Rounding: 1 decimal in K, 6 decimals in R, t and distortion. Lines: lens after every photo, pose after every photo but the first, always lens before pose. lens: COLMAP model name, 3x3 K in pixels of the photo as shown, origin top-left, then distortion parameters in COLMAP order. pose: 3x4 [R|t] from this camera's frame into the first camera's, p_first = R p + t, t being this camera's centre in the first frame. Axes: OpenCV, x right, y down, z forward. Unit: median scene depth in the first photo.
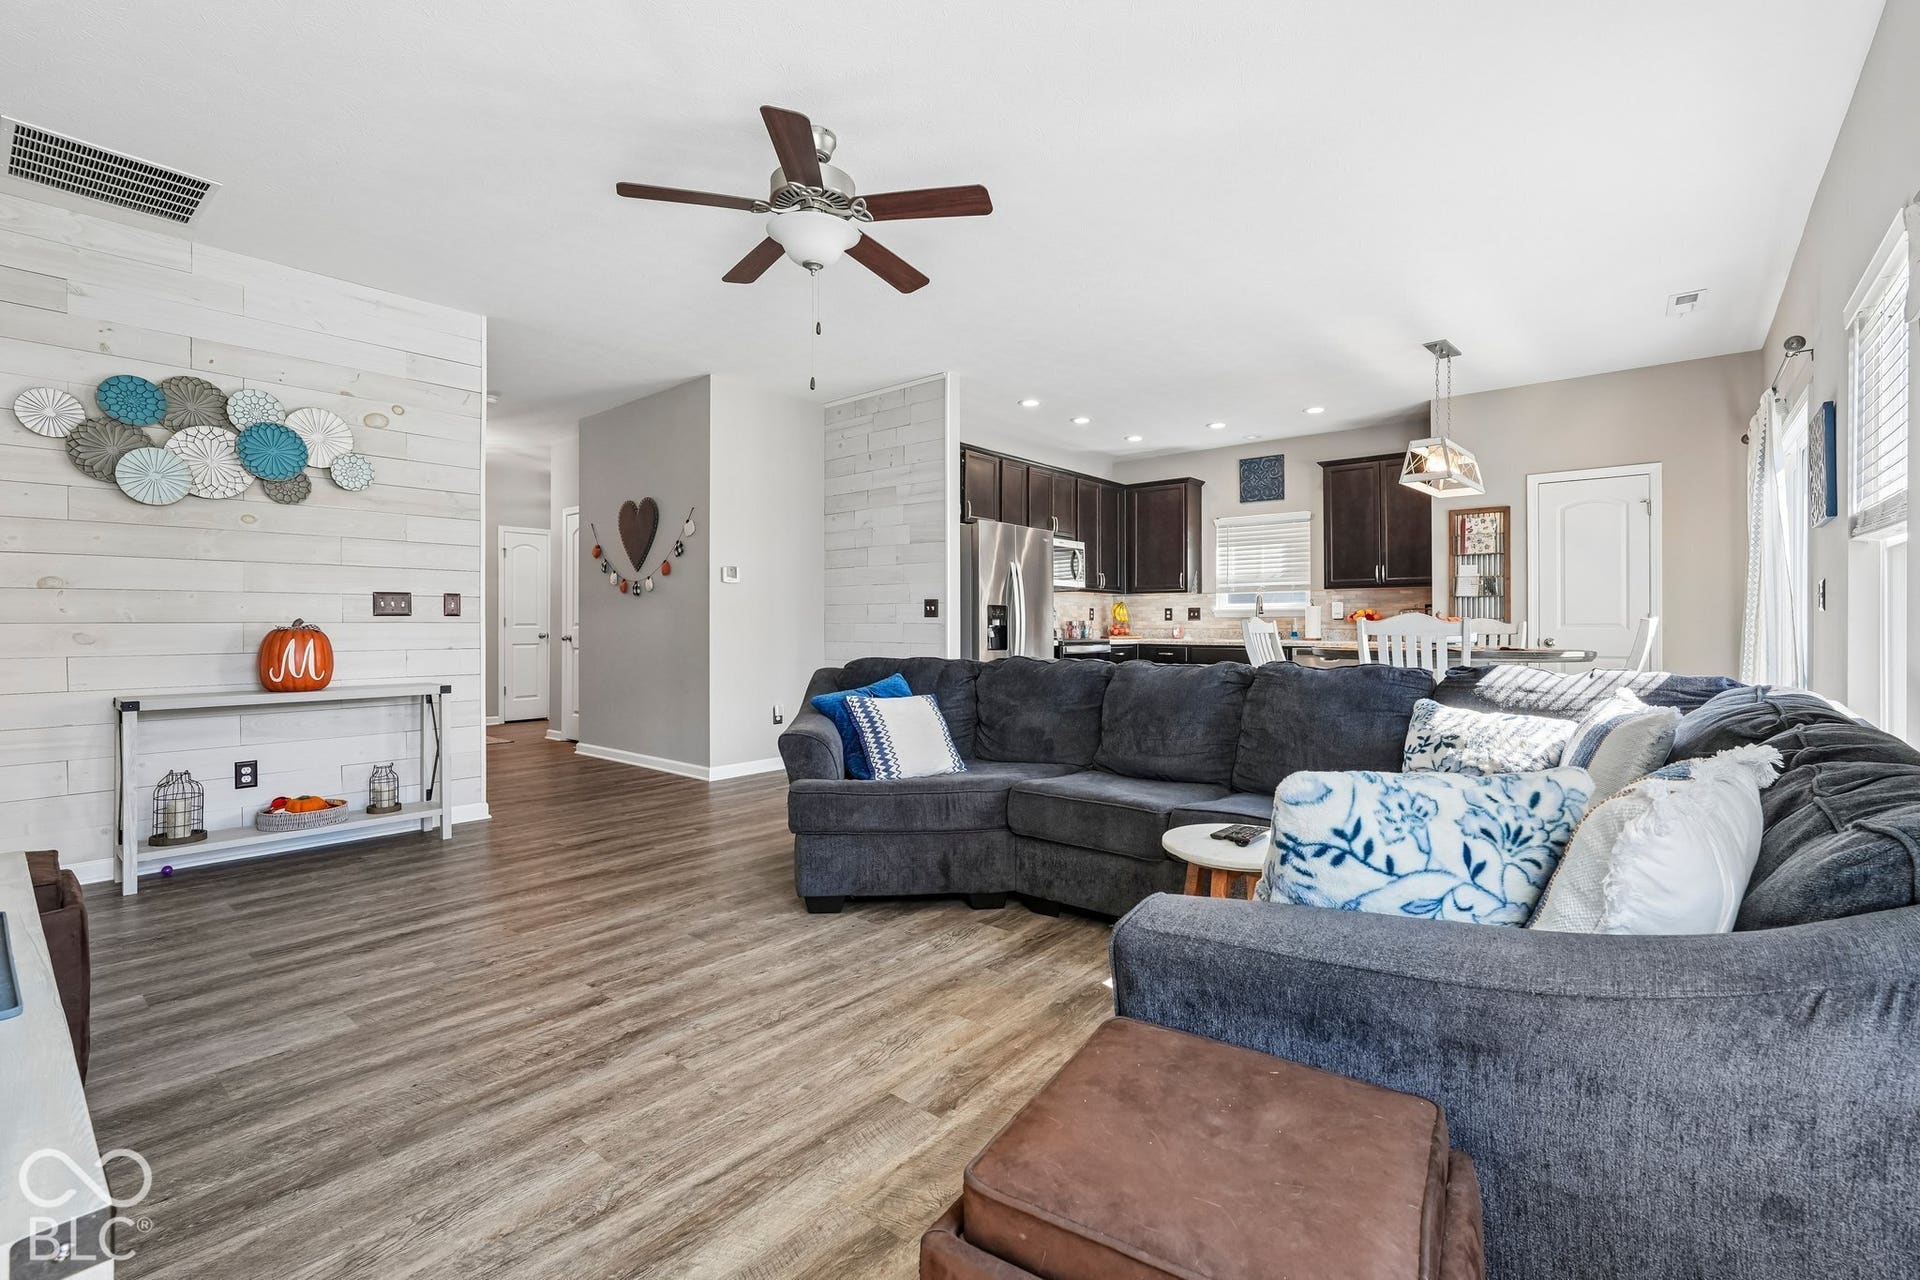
lens RADIAL K [[845.3, 0, 959.7], [0, 845.3, 629.4], [0, 0, 1]] dist [-0.000695, -0.000376]
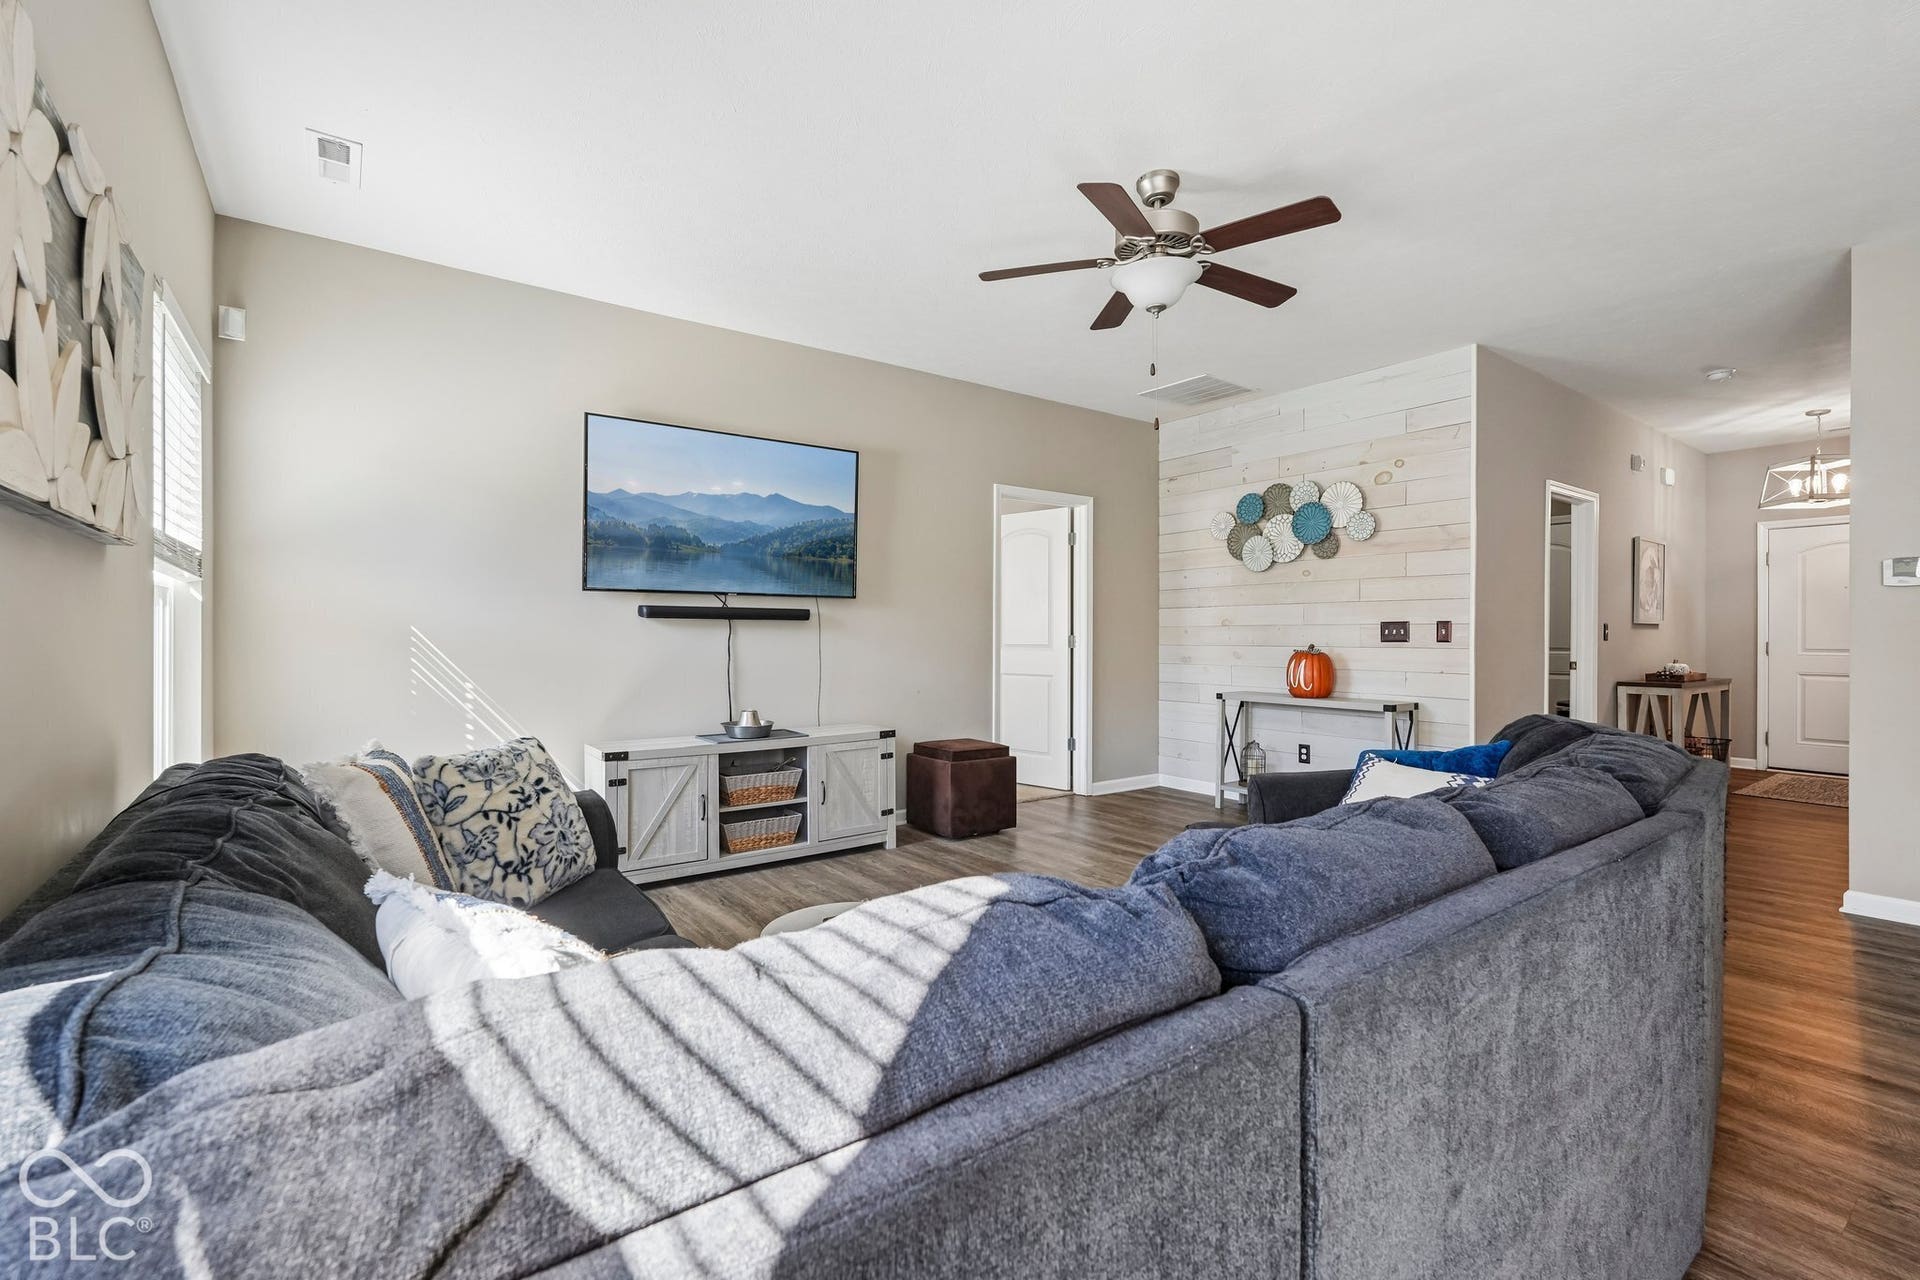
lens RADIAL K [[845.3, 0, 959.8], [0, 845.3, 634.9], [0, 0, 1]] dist [-0.000695, -0.000376]
pose [[-0.229594, 0.005424, -0.973271, 0.655380], [-0.005740, 0.999960, 0.006926, -0.033409], [0.973269, 0.007177, -0.229554, 0.751594]]
